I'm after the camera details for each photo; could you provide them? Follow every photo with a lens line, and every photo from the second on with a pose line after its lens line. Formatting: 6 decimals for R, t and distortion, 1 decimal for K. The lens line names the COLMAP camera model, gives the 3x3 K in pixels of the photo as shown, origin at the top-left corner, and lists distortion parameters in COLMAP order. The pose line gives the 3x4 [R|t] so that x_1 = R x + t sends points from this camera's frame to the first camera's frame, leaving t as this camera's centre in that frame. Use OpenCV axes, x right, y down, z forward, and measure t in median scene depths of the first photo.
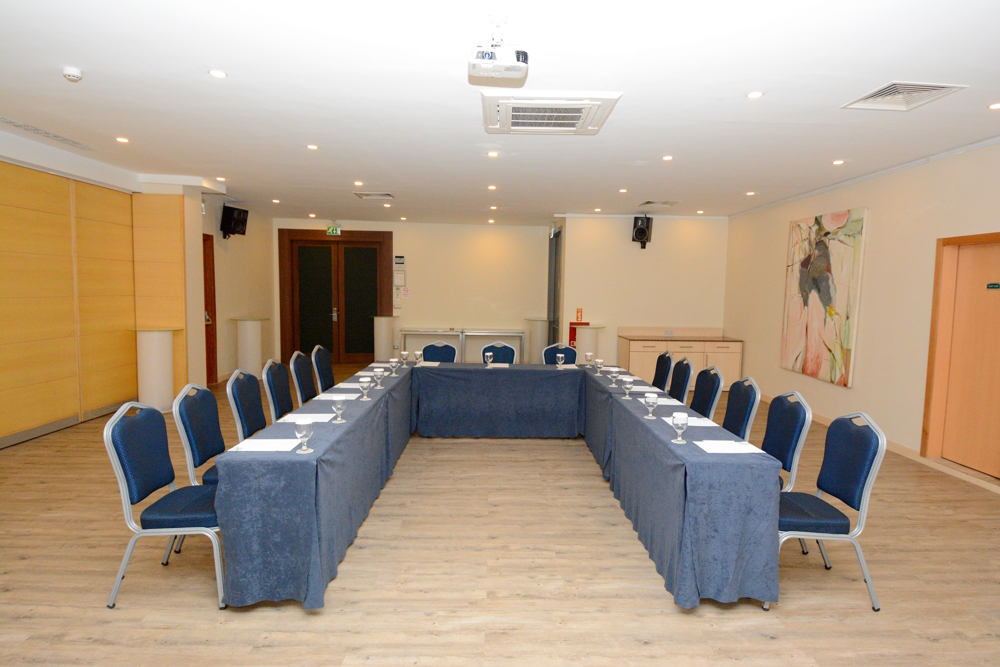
lens RADIAL K [[539.1, 0, 500.0], [0, 539.1, 333.5], [0, 0, 1]] dist [-0.004851, -0.001265]
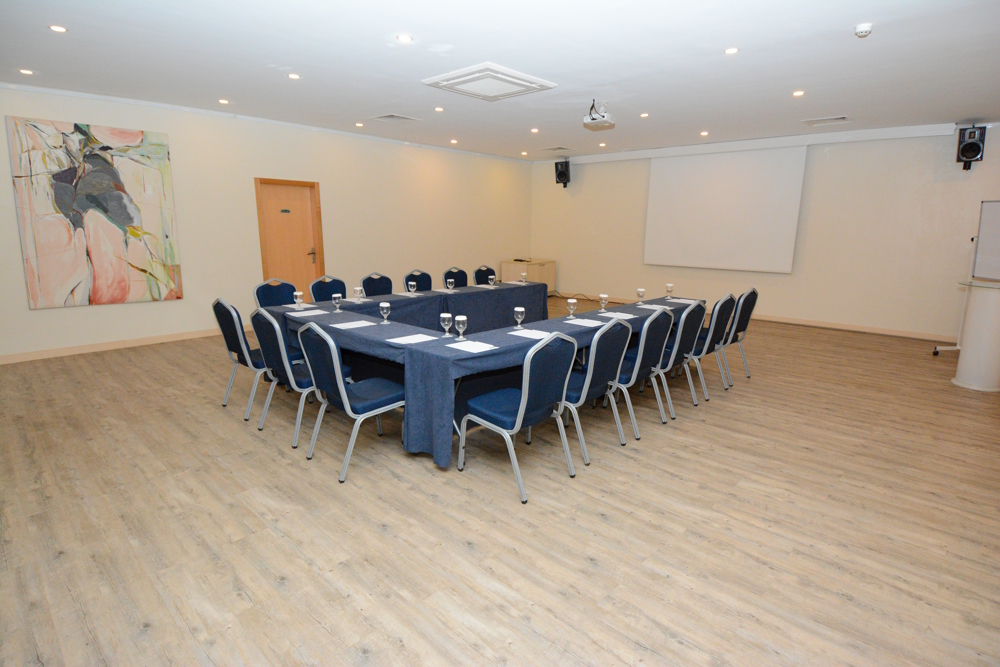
lens RADIAL K [[530.8, 0, 500.0], [0, 530.8, 333.5], [0, 0, 1]] dist [0.037633, -0.041934]
pose [[-0.692864, -0.171102, 0.700474, -0.572919], [0.032607, 0.963011, 0.267483, -0.100900], [-0.720331, 0.208170, -0.661656, 1.183161]]
